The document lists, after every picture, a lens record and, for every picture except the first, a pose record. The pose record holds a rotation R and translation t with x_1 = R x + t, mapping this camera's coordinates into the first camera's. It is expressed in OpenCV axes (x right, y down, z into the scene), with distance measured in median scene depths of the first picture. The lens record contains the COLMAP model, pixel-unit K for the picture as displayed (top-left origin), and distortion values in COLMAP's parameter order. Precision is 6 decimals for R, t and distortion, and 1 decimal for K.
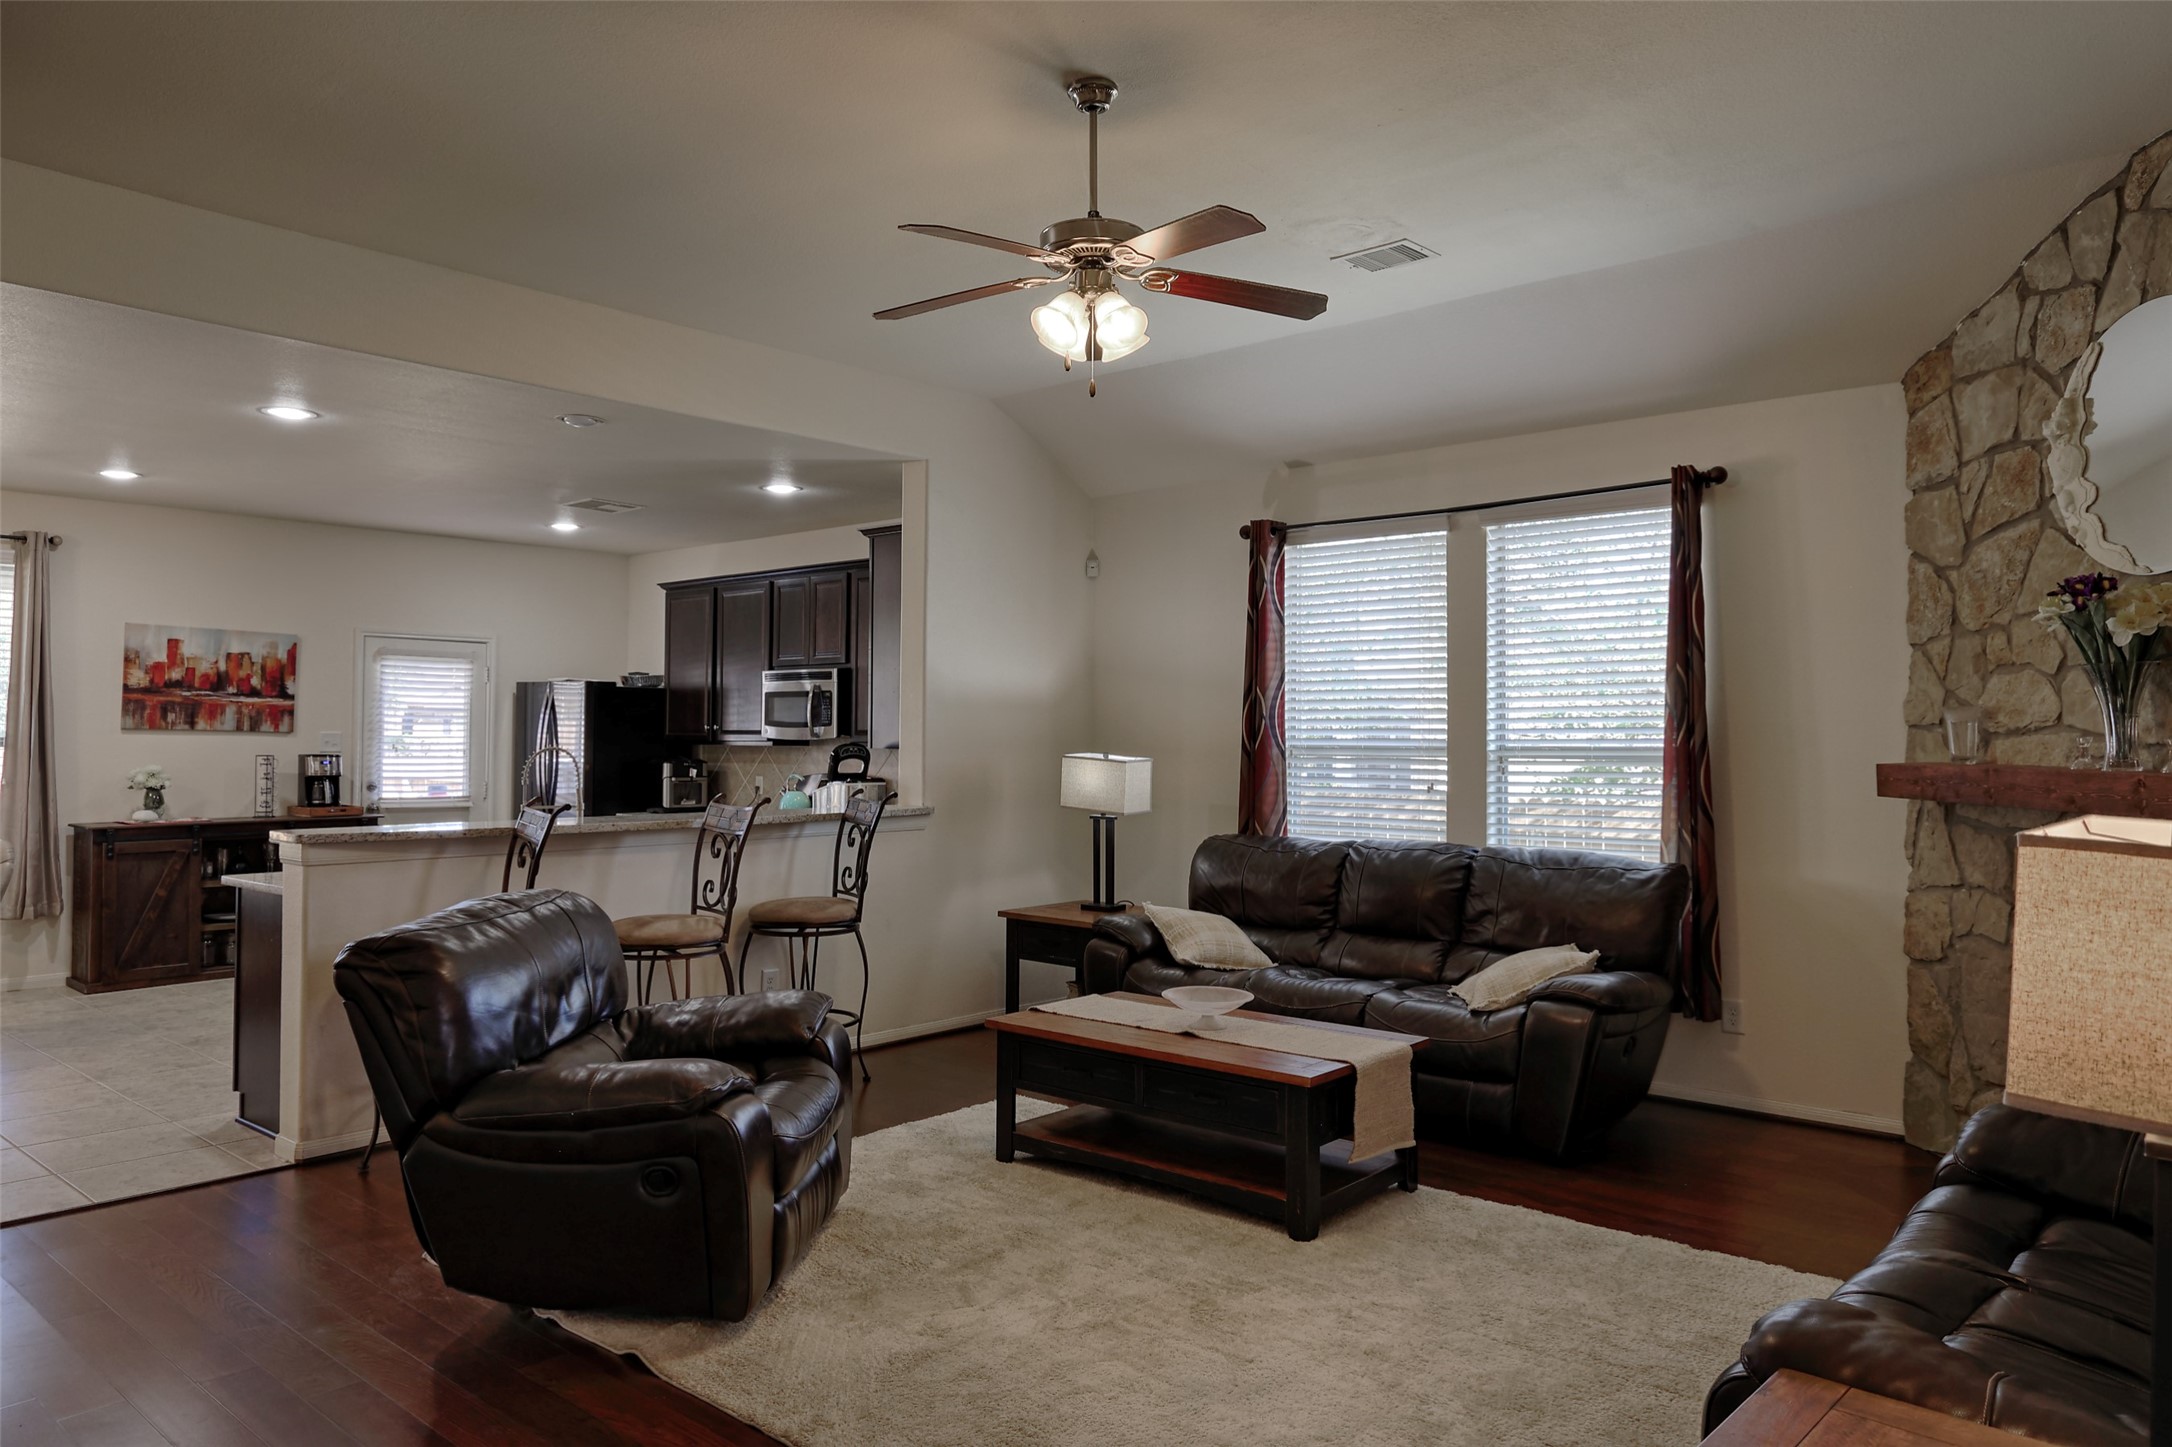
lens RADIAL K [[1461.6, 0, 1087.3], [0, 1461.6, 711.8], [0, 0, 1]] dist [0.000028, 0.008731]
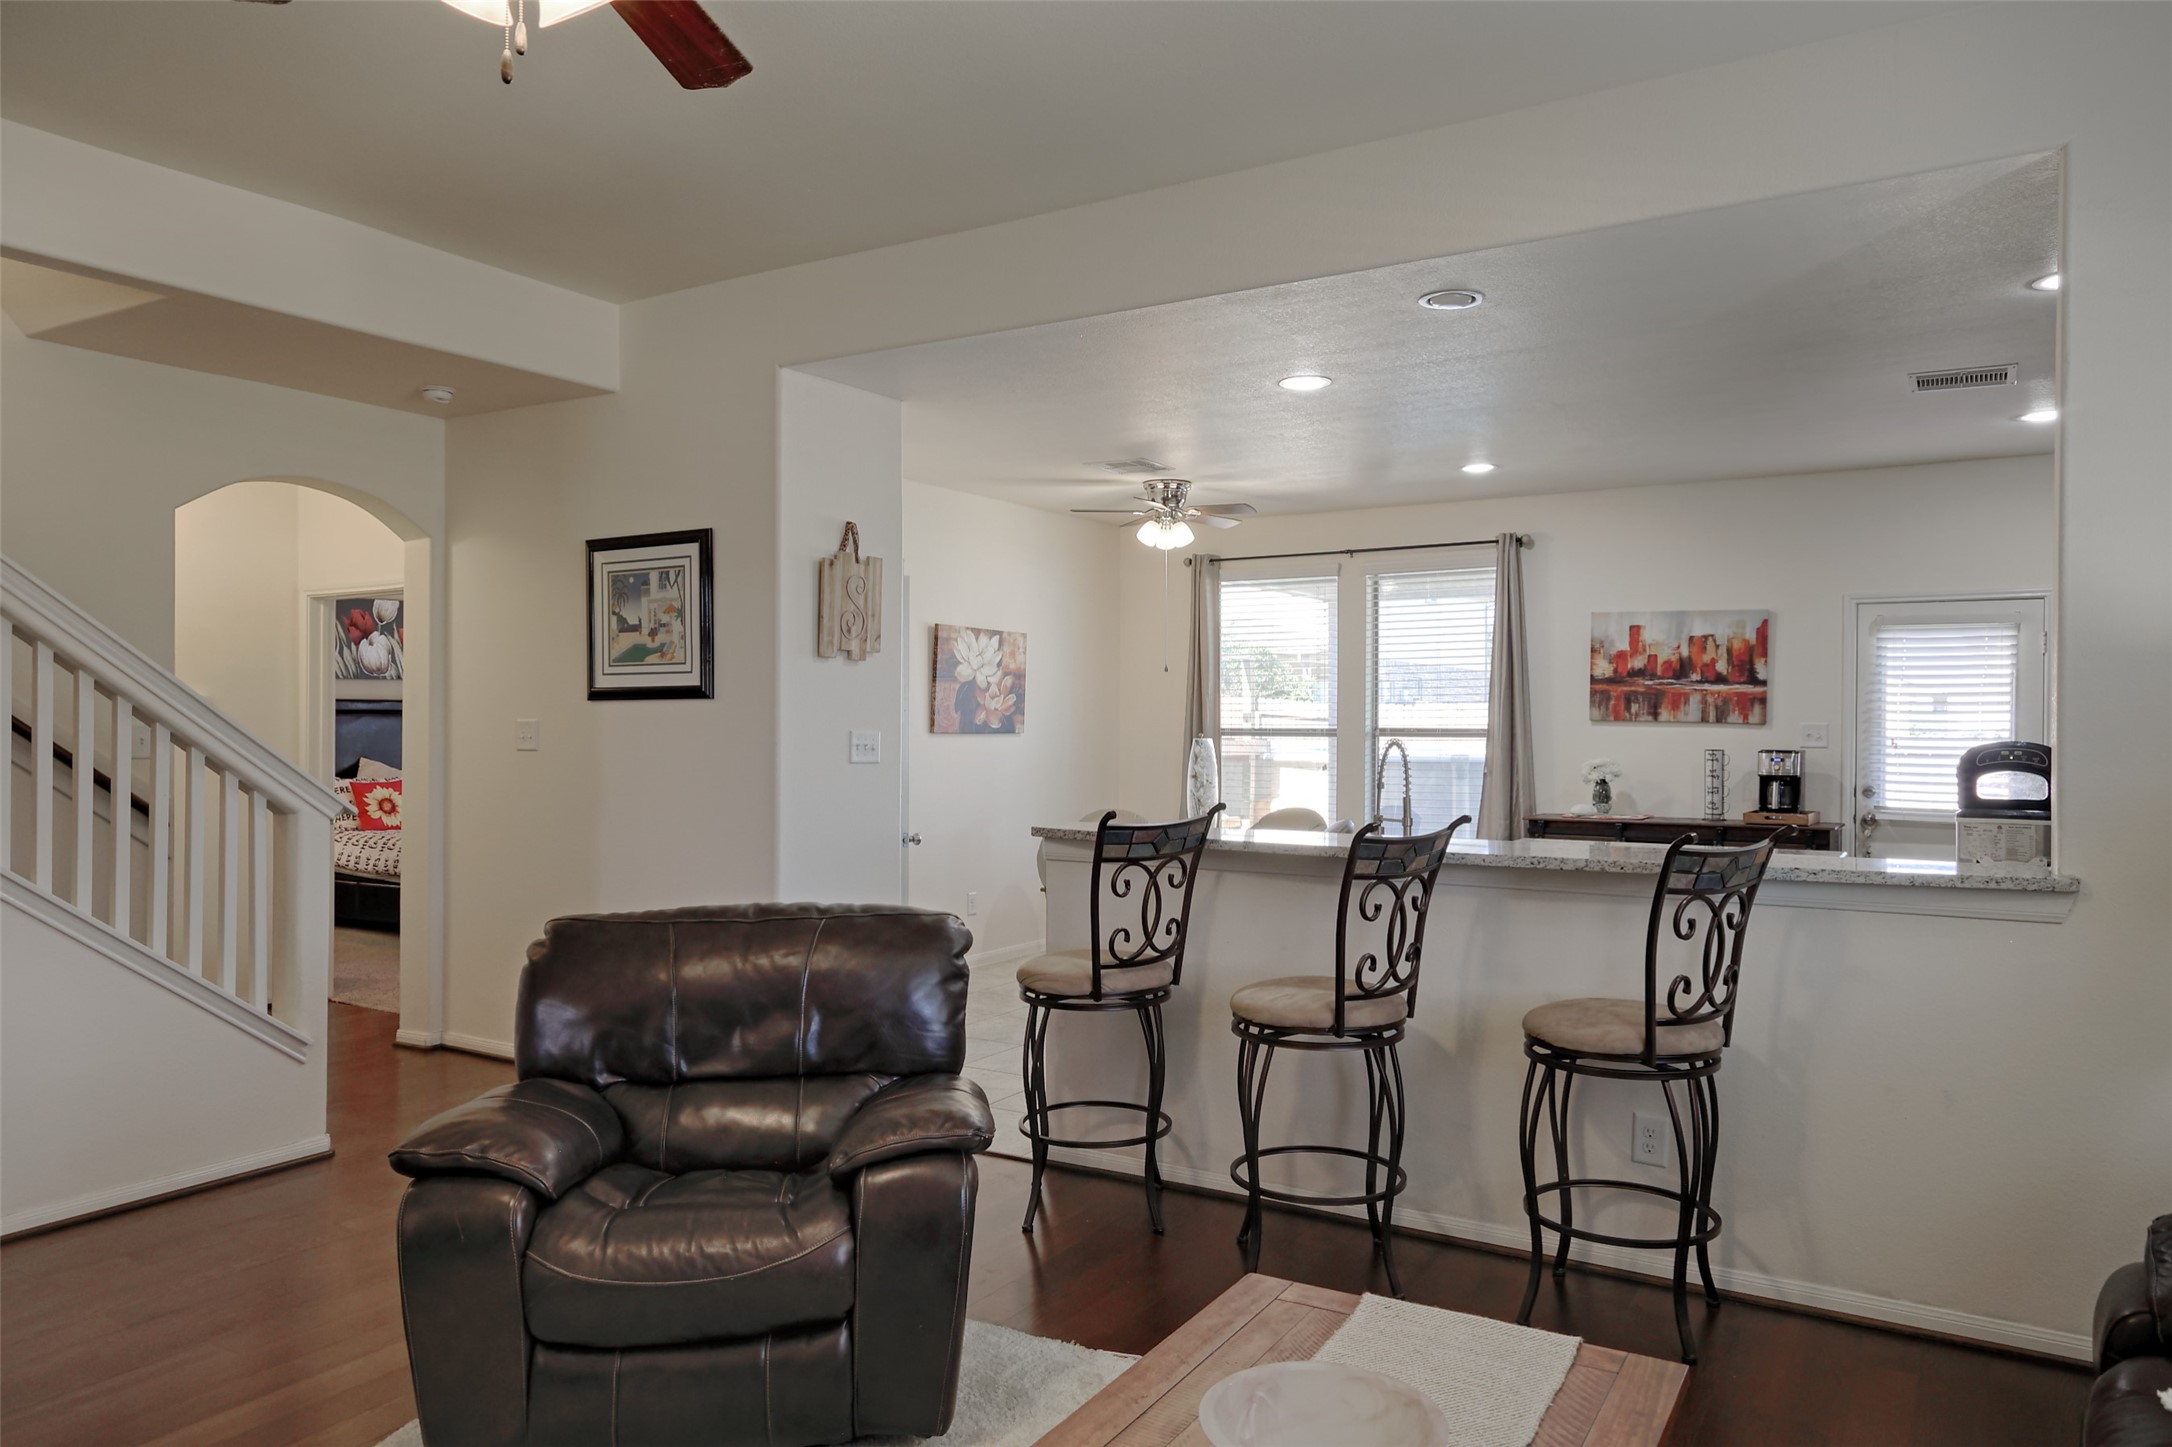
lens RADIAL K [[1461.6, 0, 1080.4], [0, 1461.6, 716.9], [0, 0, 1]] dist [0.000028, 0.008731]
pose [[0.169489, -0.006016, -0.985514, 0.249668], [0.014432, 0.999889, -0.003622, 0.007756], [0.985426, -0.013609, 0.169557, 0.493846]]
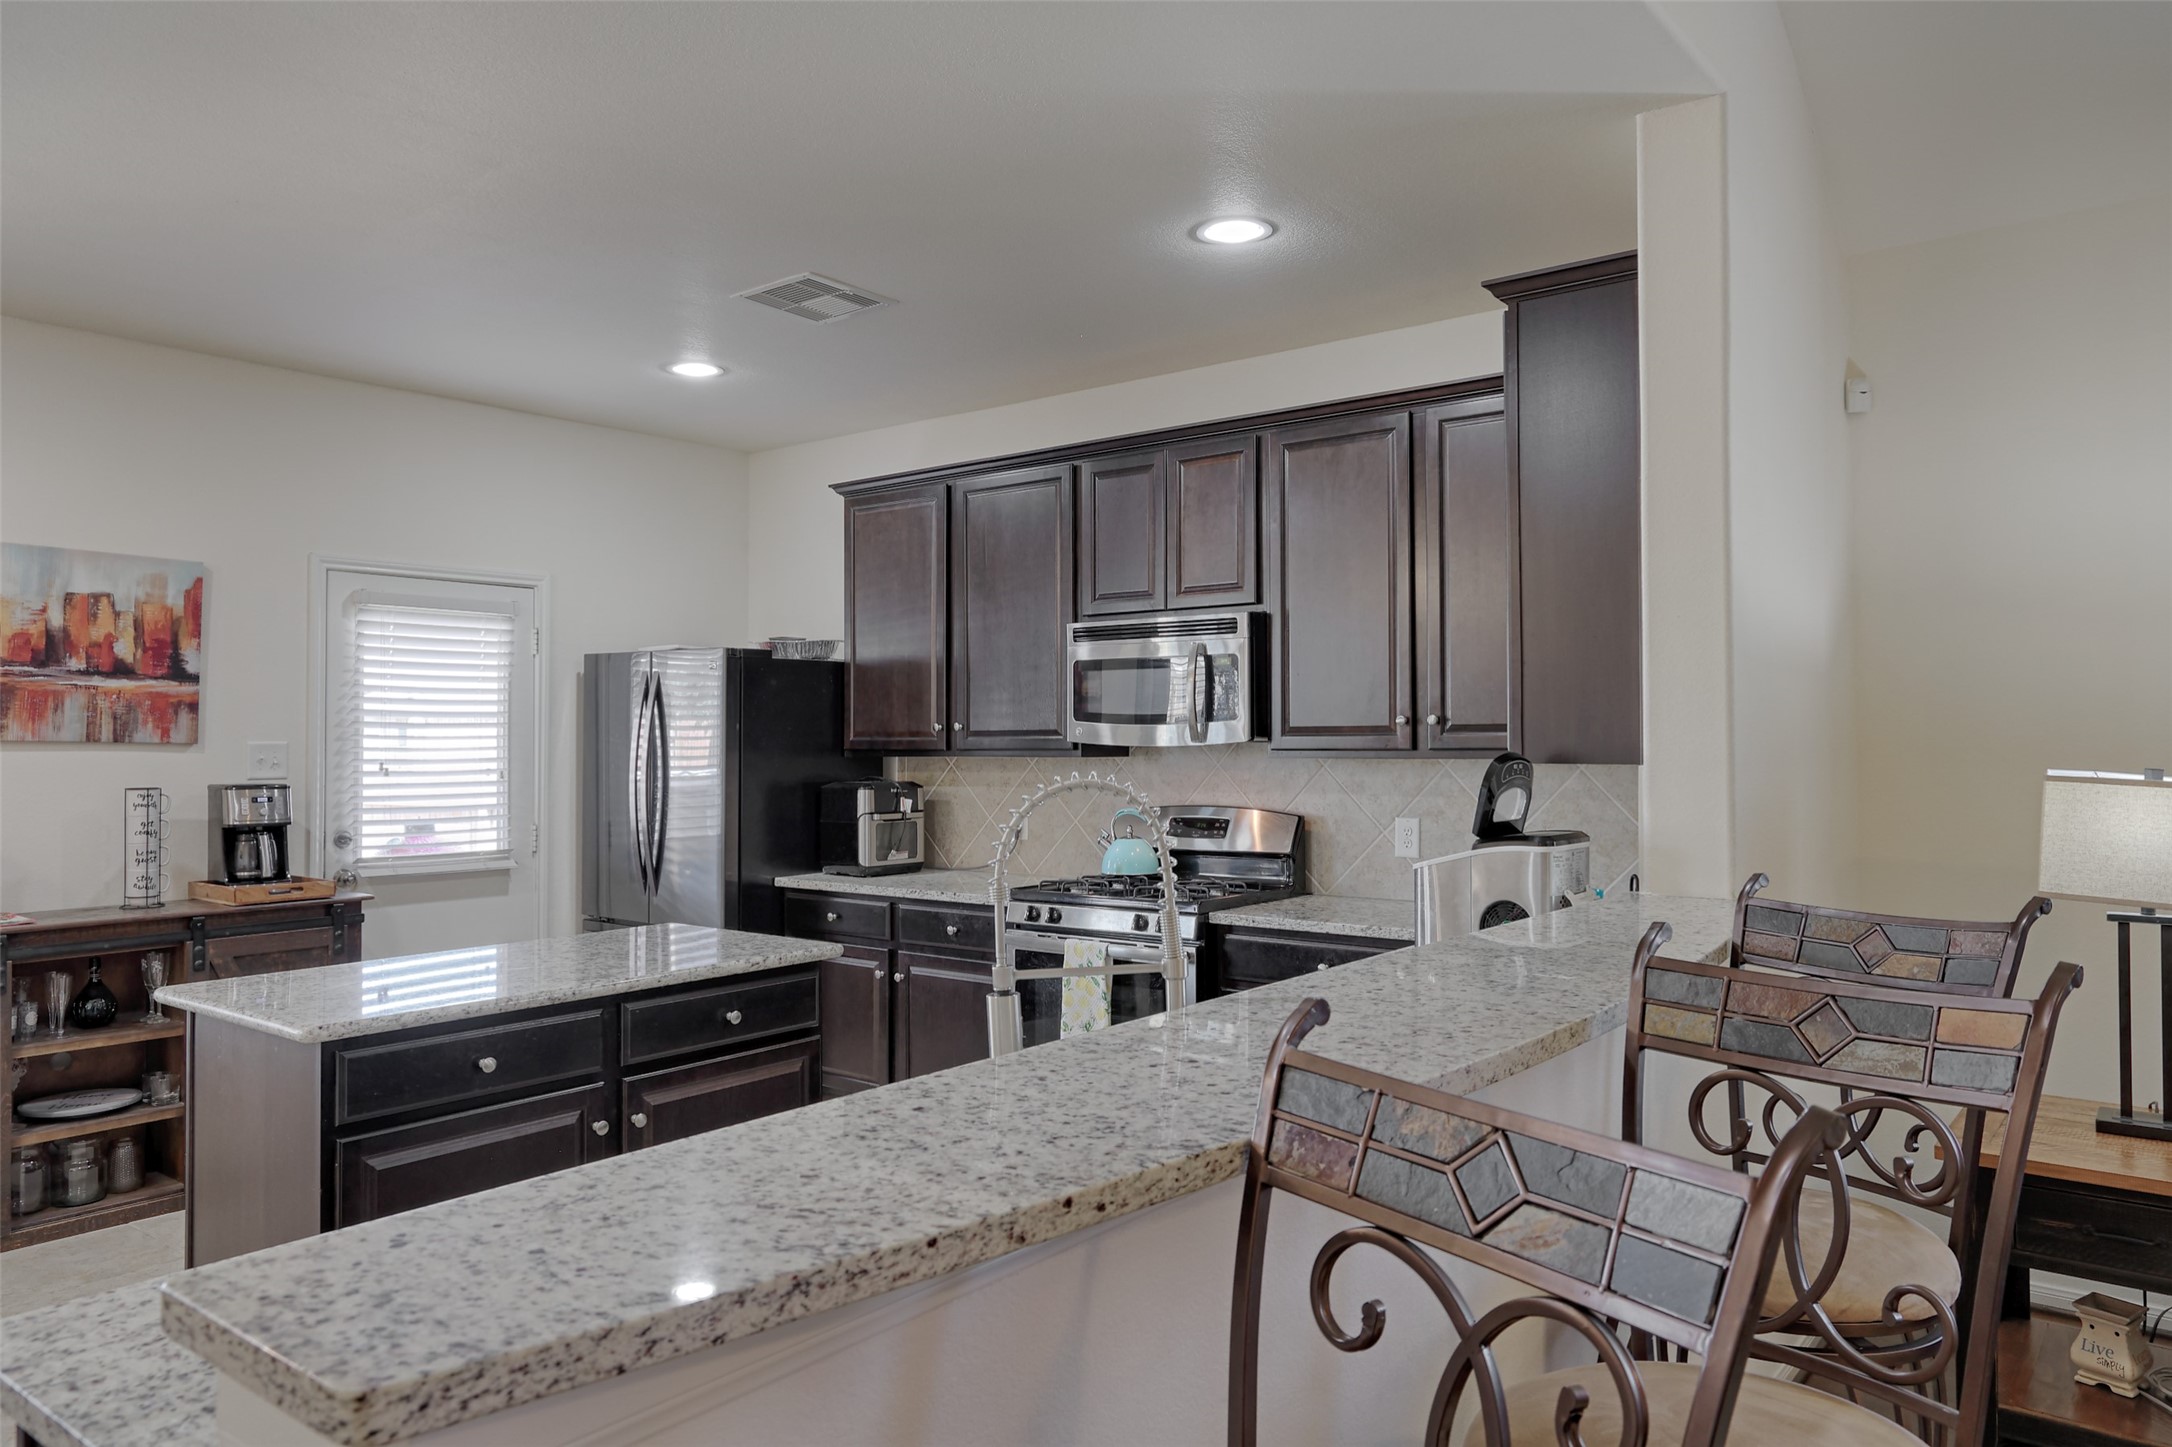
lens RADIAL K [[1461.6, 0, 1087.8], [0, 1461.6, 713.2], [0, 0, 1]] dist [0.000028, 0.008731]
pose [[0.998312, -0.010700, 0.057079, -0.264874], [0.010670, 0.999943, 0.000832, 0.006254], [-0.057085, -0.000221, 0.998369, 0.476787]]
